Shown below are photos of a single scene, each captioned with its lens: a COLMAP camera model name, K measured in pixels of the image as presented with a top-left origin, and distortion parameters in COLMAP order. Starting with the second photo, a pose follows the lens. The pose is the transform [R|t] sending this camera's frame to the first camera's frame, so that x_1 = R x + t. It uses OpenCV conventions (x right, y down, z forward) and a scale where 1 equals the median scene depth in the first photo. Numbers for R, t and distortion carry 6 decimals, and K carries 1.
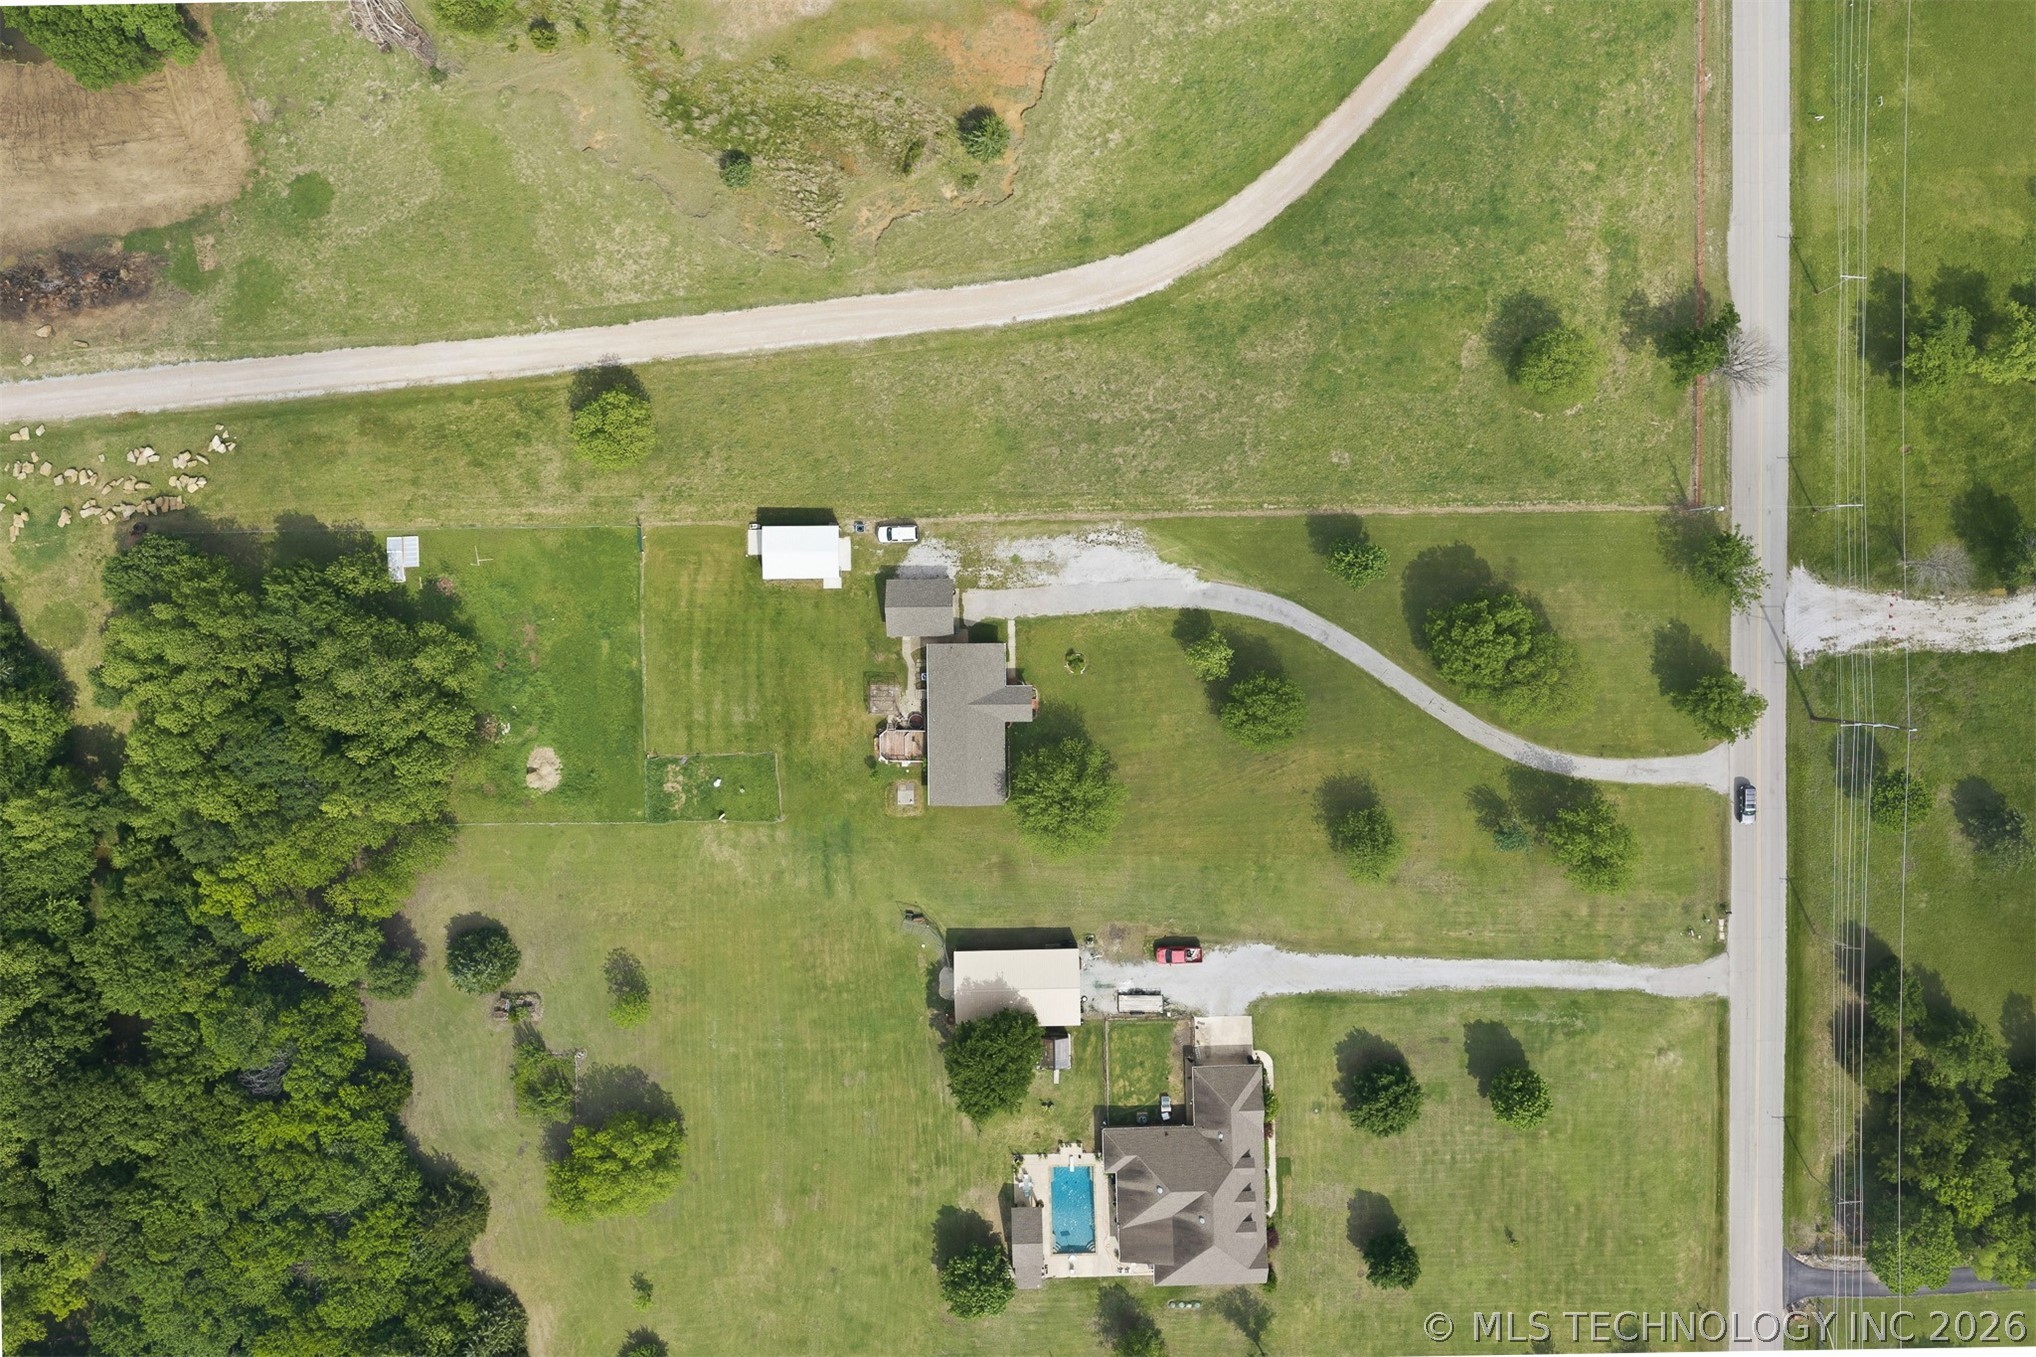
lens RADIAL K [[1756.8, 0, 1018.0], [0, 1756.8, 678.5], [0, 0, 1]] dist [0.004484, -0.000155]
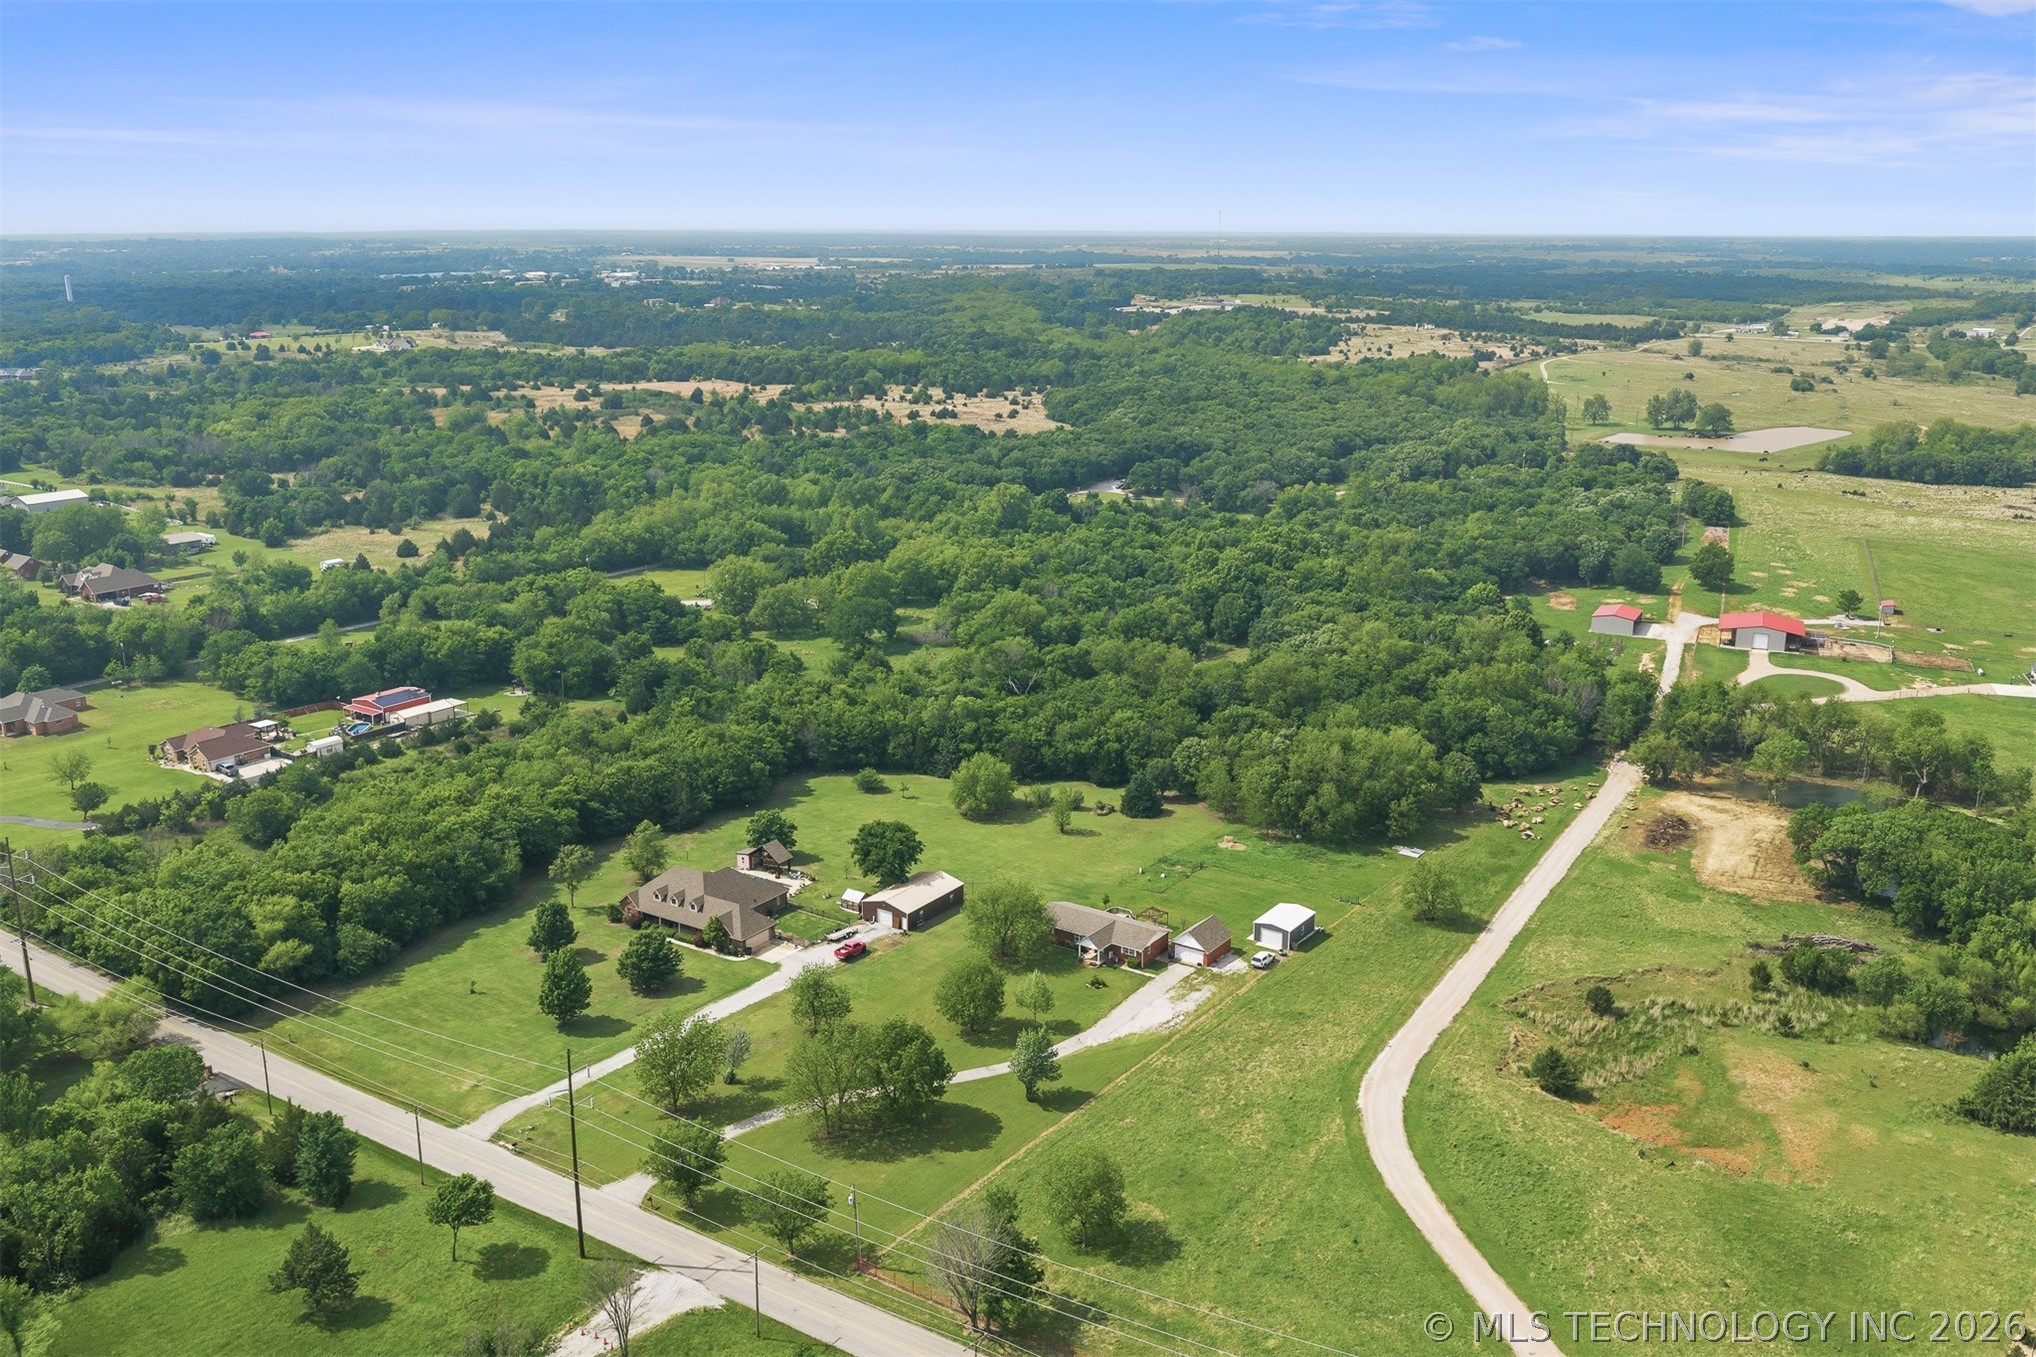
lens RADIAL K [[1711.9, 0, 1013.0], [0, 1711.9, 640.5], [0, 0, 1]] dist [0.017042, -0.068949]
pose [[-0.579576, 0.194243, -0.791430, 0.935432], [-0.814804, -0.154437, 0.558788, -0.573294], [-0.013685, 0.968720, 0.247778, 0.489128]]
